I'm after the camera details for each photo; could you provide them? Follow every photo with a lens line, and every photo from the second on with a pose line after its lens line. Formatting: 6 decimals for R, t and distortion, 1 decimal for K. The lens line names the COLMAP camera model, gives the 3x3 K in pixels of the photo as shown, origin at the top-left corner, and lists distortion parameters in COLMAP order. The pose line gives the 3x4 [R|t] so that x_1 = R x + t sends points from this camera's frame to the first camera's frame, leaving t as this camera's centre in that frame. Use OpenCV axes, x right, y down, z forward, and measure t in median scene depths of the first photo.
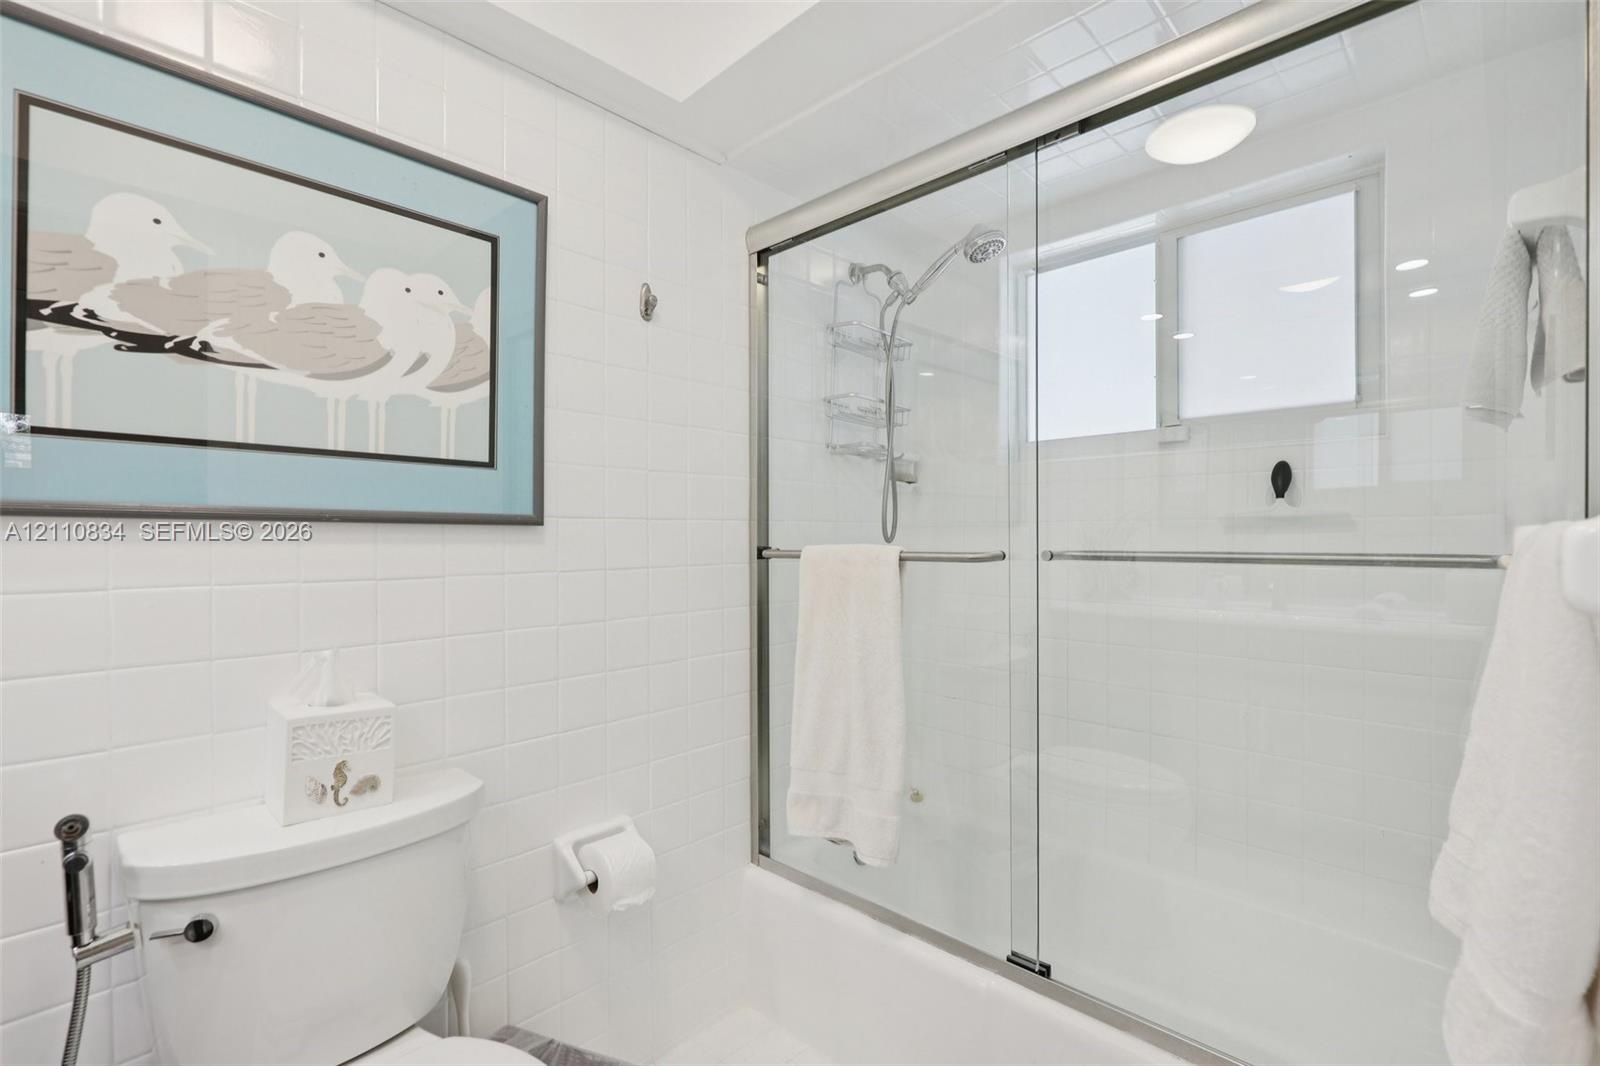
lens RADIAL K [[728.9, 0, 807.4], [0, 728.9, 537.1], [0, 0, 1]] dist [-0.001265, -0.000209]
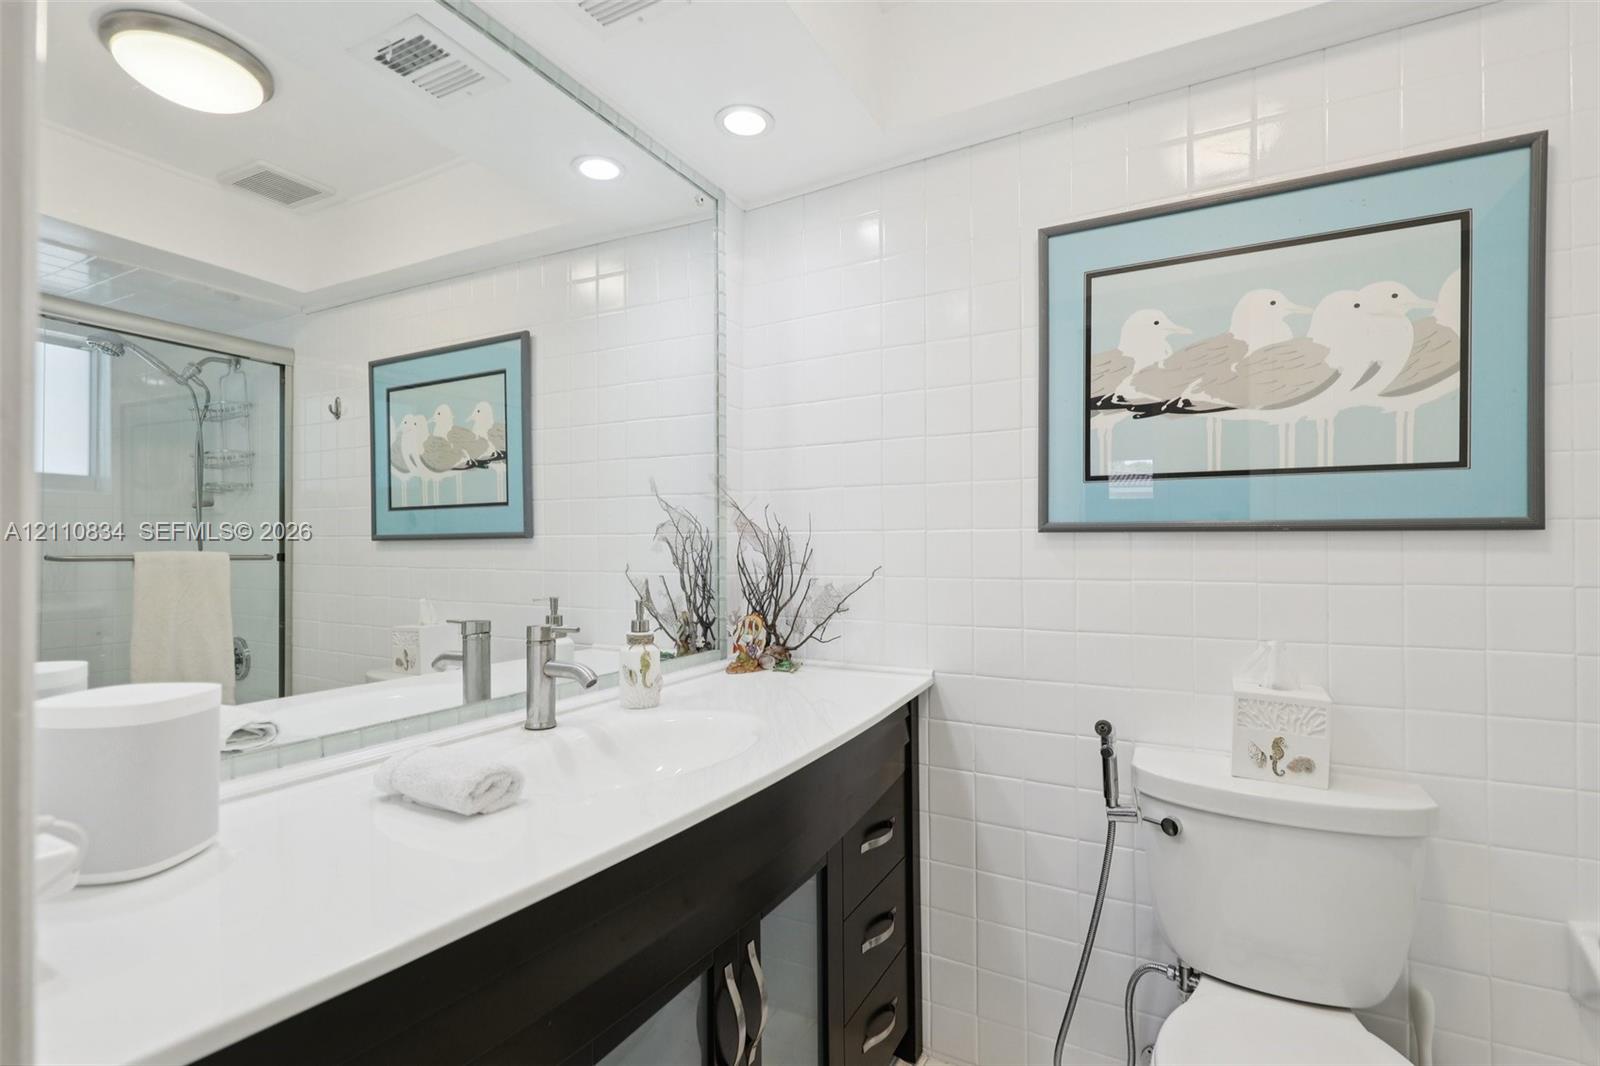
lens RADIAL K [[732.0, 0, 811.6], [0, 732.0, 543.3], [0, 0, 1]] dist [-0.000089, 0.000050]
pose [[0.261077, -0.006921, -0.965293, 0.289705], [0.001437, 0.999976, -0.006781, 0.005545], [0.965317, 0.000384, 0.261081, -0.022672]]
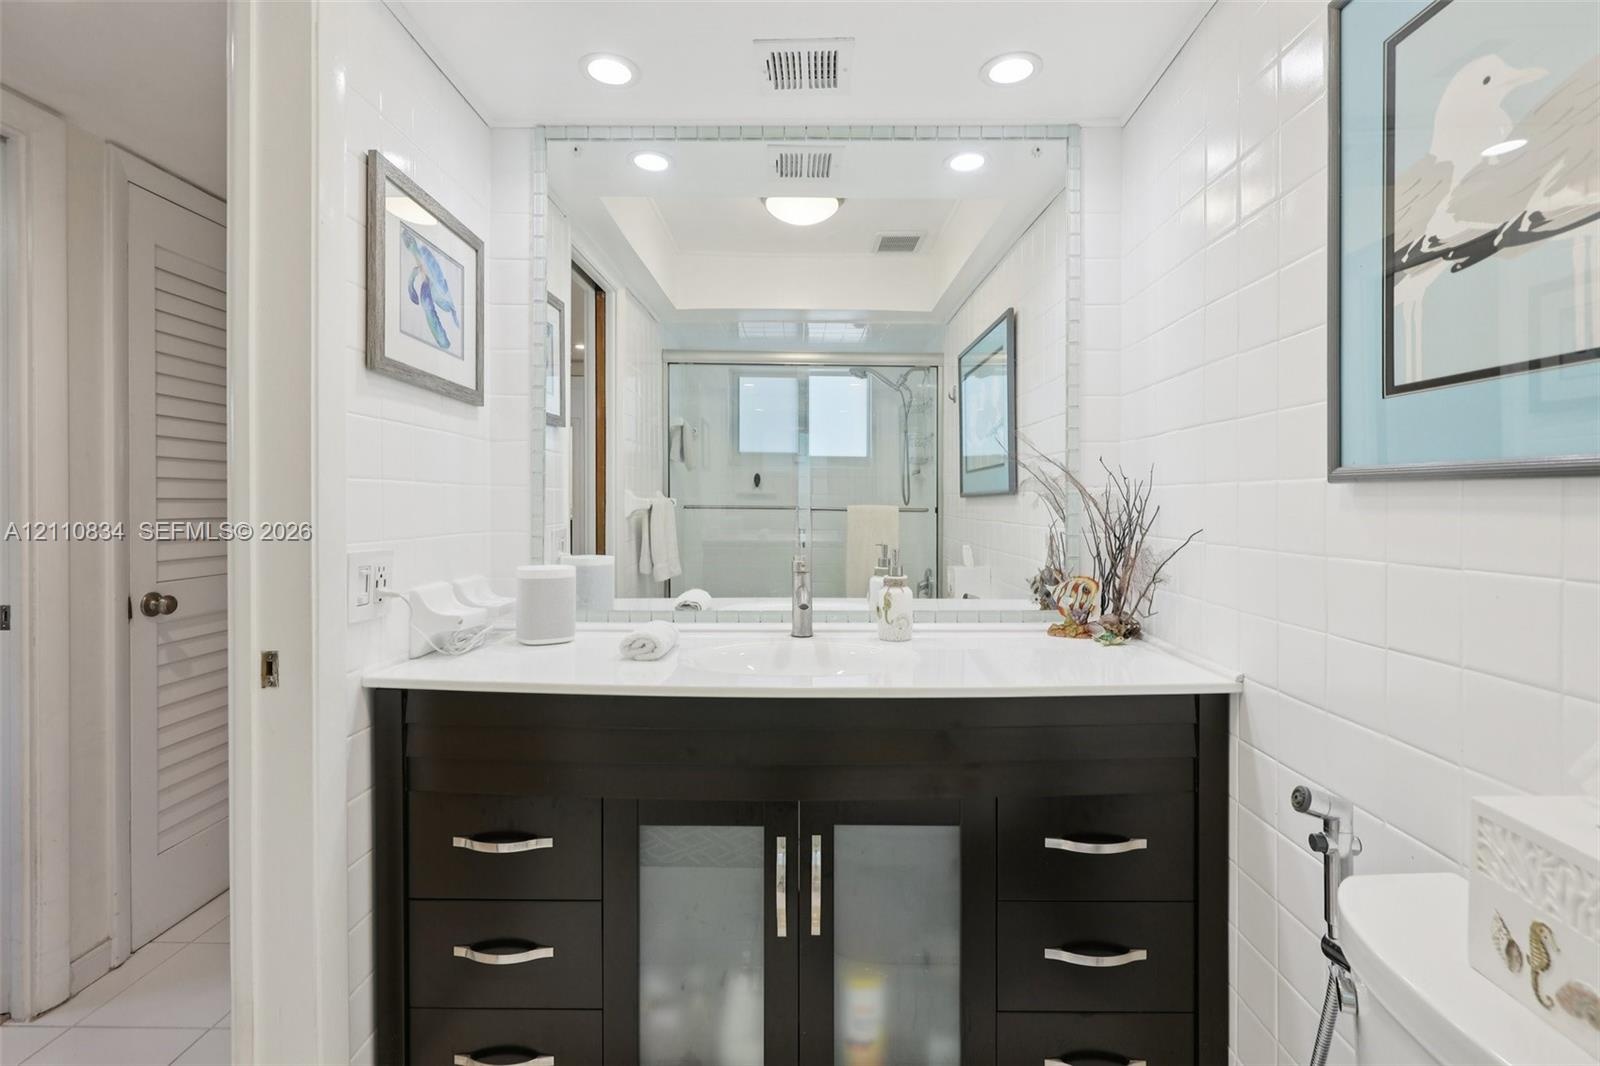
lens RADIAL K [[728.9, 0, 802.3], [0, 728.9, 508.3], [0, 0, 1]] dist [-0.001265, -0.000209]
pose [[-0.733066, 0.002456, -0.680153, 0.120170], [-0.004303, 0.999957, 0.008248, 0.001073], [0.680144, 0.008973, -0.733024, 1.006067]]
